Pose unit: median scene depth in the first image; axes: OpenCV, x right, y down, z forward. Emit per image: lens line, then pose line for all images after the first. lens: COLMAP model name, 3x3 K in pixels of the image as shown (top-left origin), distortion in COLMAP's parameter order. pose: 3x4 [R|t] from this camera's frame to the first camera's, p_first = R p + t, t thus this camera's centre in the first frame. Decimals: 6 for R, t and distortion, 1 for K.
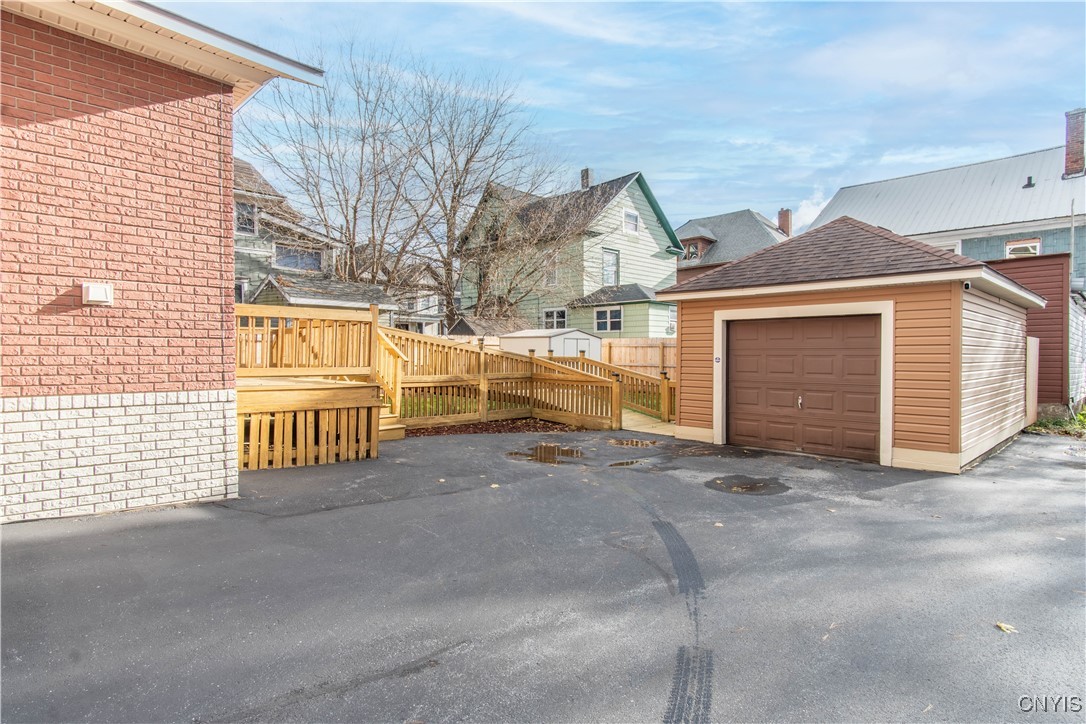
lens RADIAL K [[580.4, 0, 549.5], [0, 580.4, 360.7], [0, 0, 1]] dist [-0.000934, 0.001936]
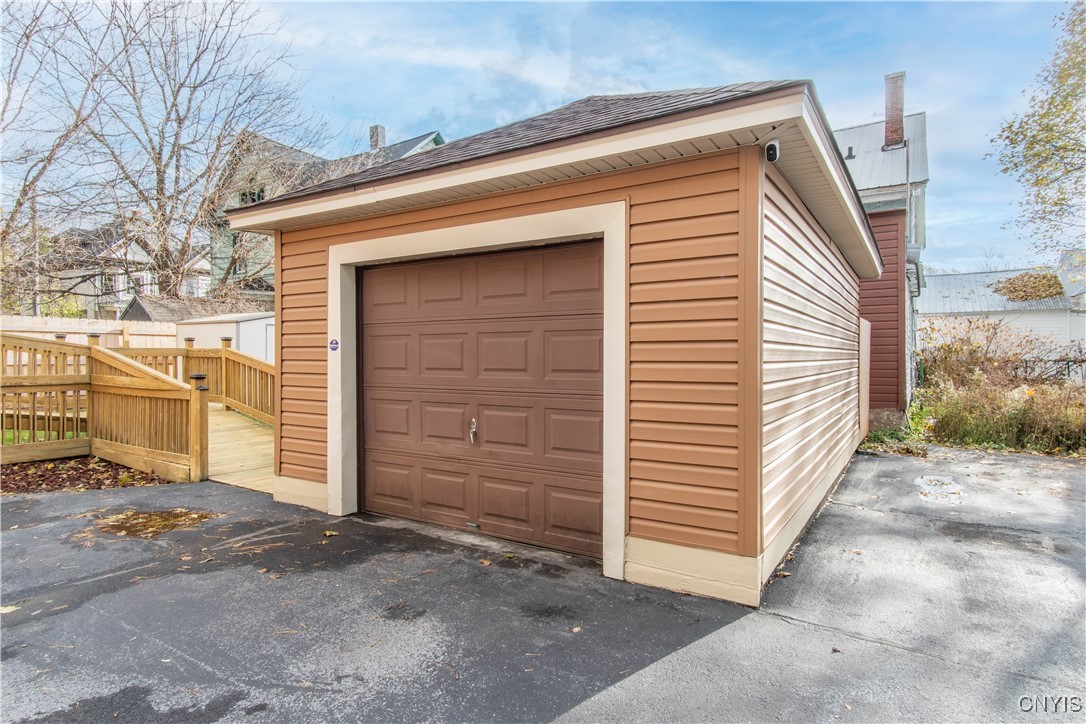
lens RADIAL K [[580.4, 0, 536.9], [0, 580.4, 361.0], [0, 0, 1]] dist [-0.000934, 0.001936]
pose [[0.978212, -0.004934, 0.207550, 0.346359], [0.005407, 0.999984, -0.001708, 0.013517], [-0.207538, 0.002793, 0.978223, 0.465500]]
